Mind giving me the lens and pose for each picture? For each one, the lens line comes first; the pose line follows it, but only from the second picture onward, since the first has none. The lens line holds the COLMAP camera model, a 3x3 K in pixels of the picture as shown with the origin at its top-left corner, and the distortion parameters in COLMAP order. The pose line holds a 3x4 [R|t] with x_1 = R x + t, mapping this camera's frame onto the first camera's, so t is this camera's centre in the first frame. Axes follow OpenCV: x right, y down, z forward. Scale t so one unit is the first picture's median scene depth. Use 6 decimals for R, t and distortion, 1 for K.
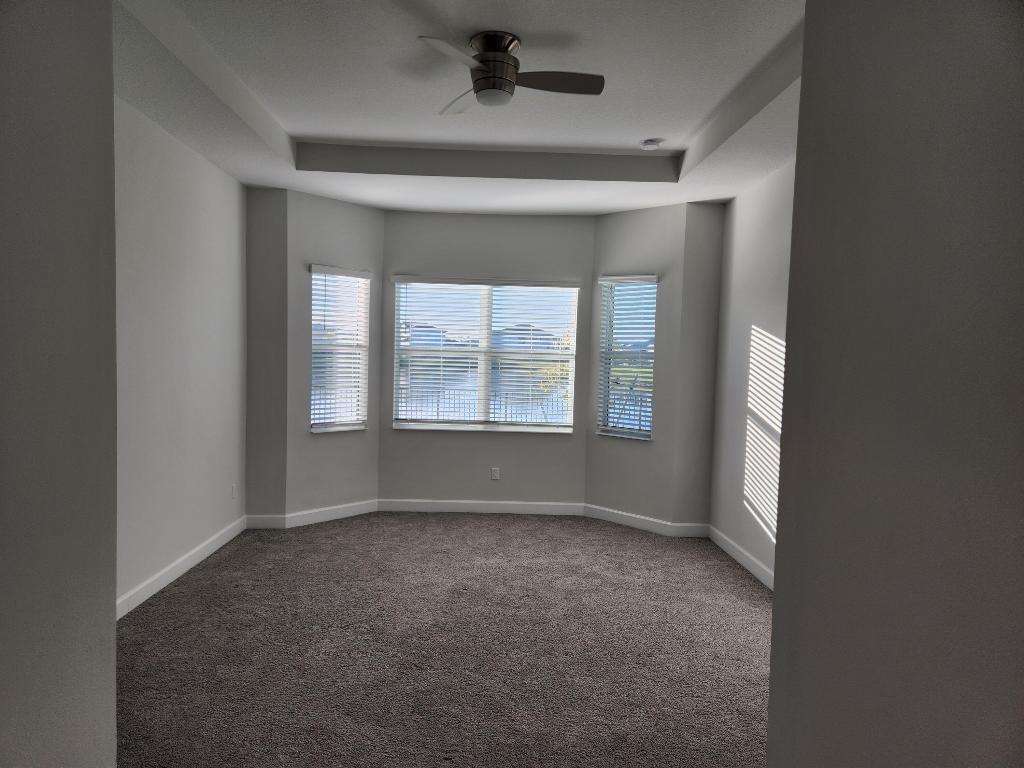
lens RADIAL K [[677.1, 0, 492.2], [0, 677.1, 392.3], [0, 0, 1]] dist [0.078825, -0.065348]
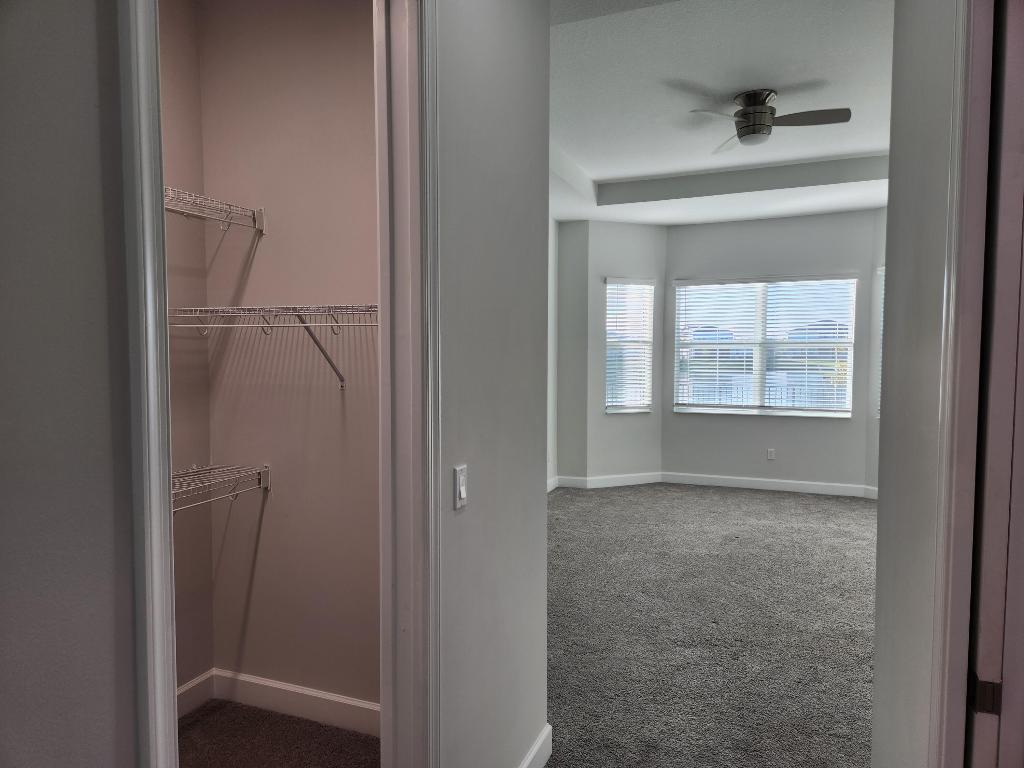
lens RADIAL K [[677.1, 0, 495.4], [0, 677.1, 392.0], [0, 0, 1]] dist [0.078825, -0.065348]
pose [[0.919184, -0.005665, -0.393788, 0.035170], [0.002456, 0.999960, -0.008654, 0.031405], [0.393821, 0.006988, 0.919161, -0.215135]]
